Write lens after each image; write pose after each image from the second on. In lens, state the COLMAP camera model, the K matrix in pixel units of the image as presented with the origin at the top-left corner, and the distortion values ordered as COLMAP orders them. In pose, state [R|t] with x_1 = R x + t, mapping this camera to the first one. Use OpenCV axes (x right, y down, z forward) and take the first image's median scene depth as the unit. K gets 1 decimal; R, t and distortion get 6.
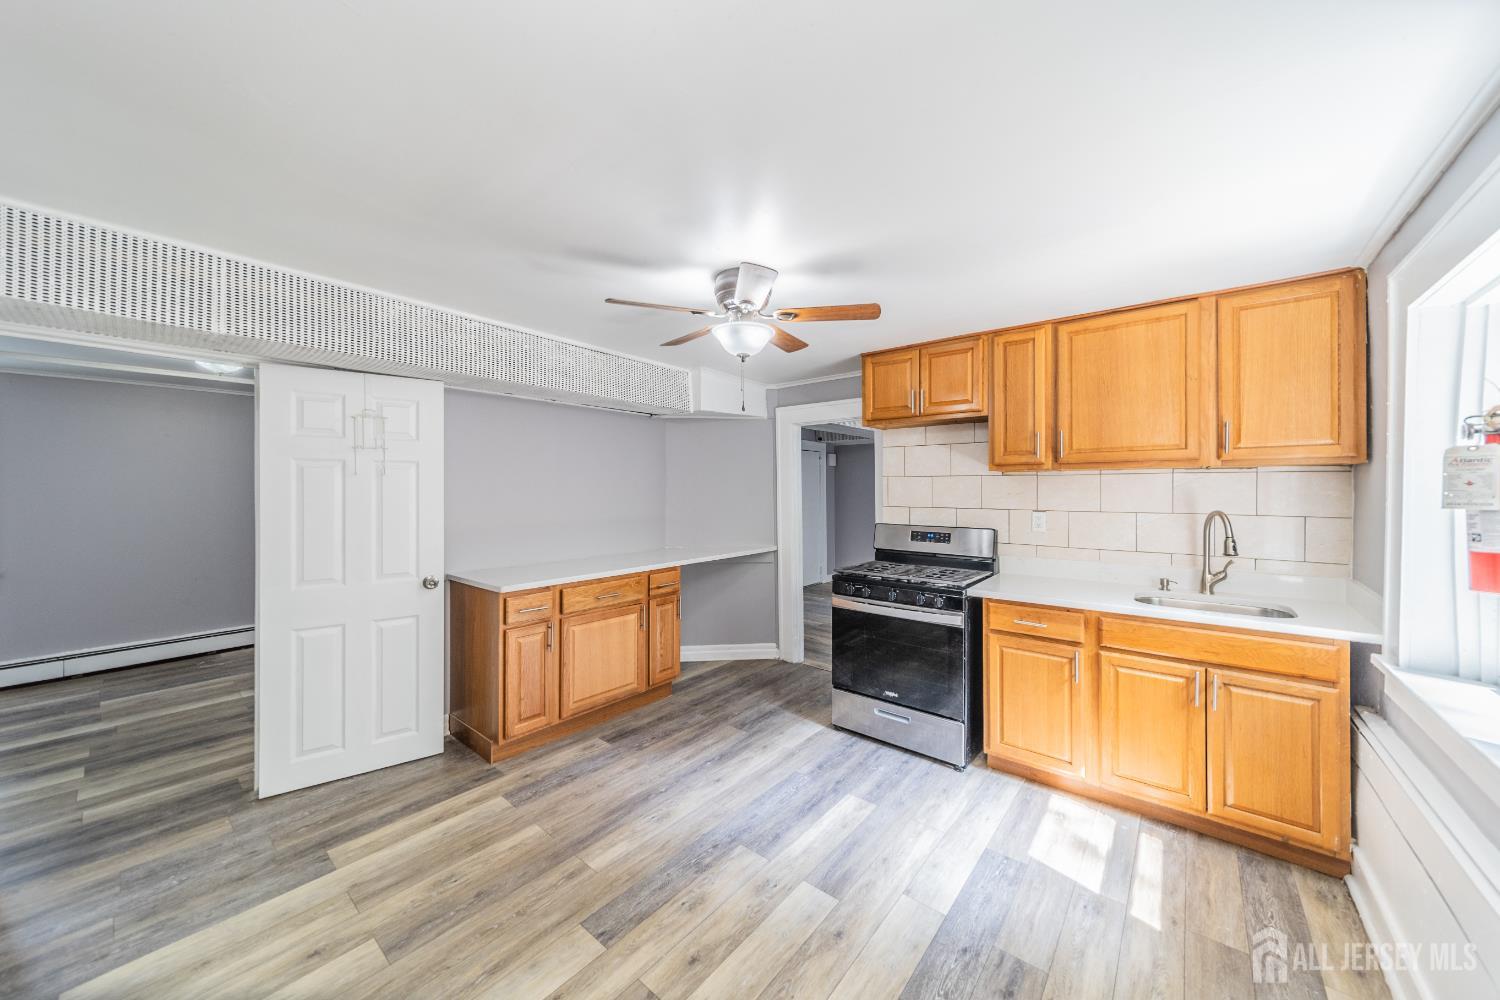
lens RADIAL K [[529.1, 0, 702.3], [0, 529.1, 488.9], [0, 0, 1]] dist [0.001930, 0.000042]
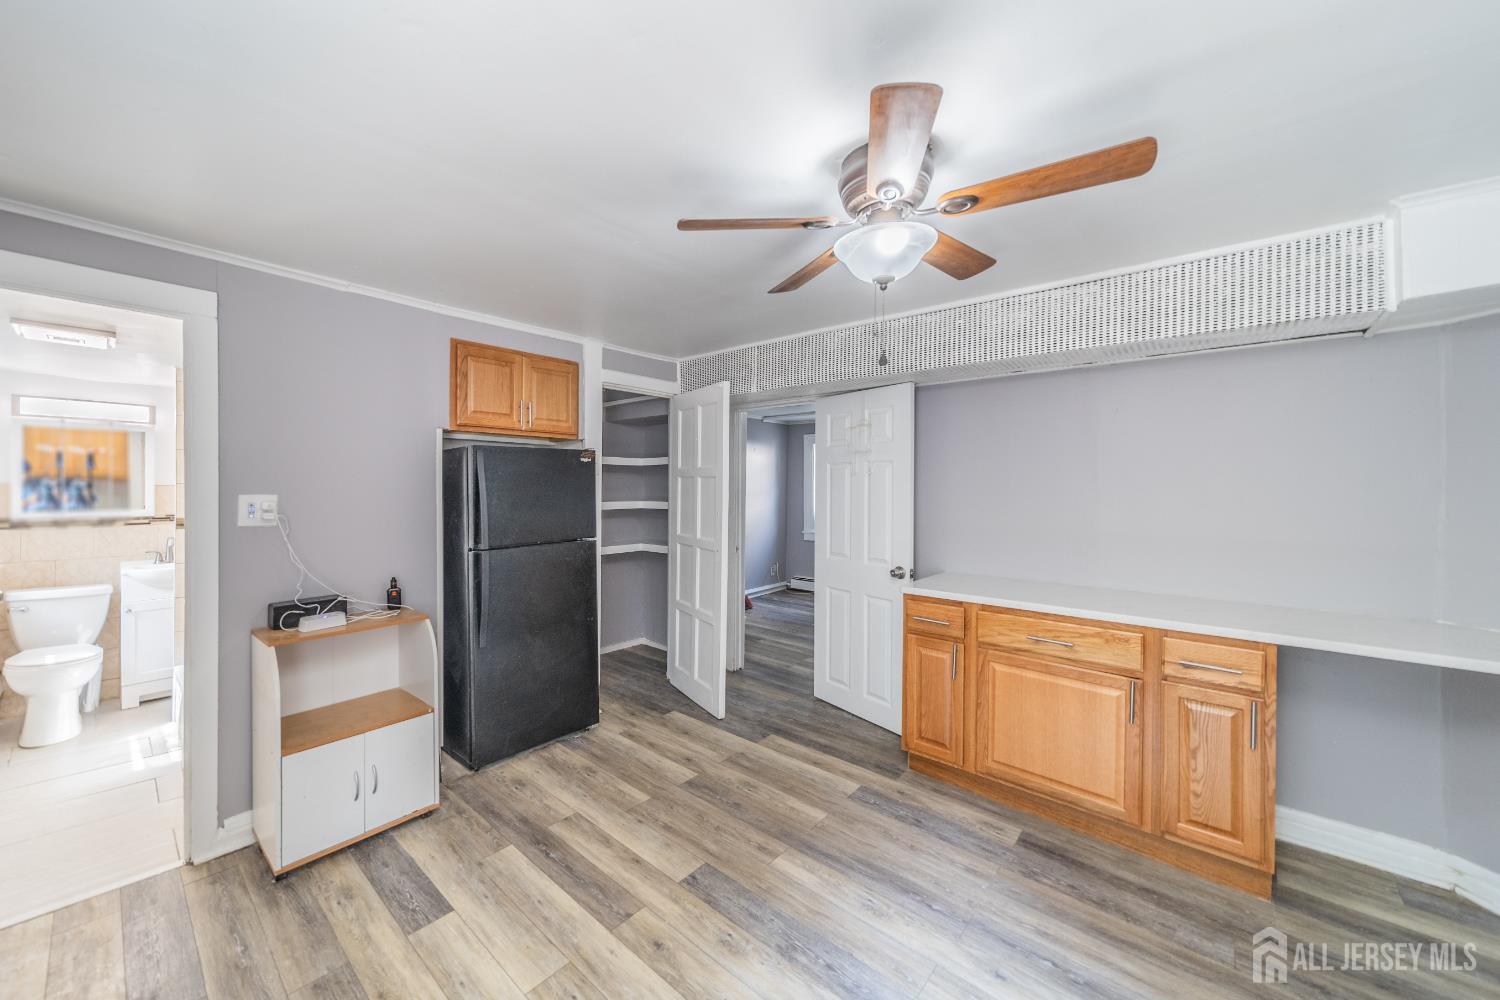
lens RADIAL K [[529.1, 0, 702.3], [0, 529.1, 488.9], [0, 0, 1]] dist [0.001930, 0.000042]
pose [[0.014703, 0.007048, -0.999867, 0.667548], [-0.003277, 0.999970, 0.007001, 0.000530], [0.999887, 0.003173, 0.014725, 0.711015]]
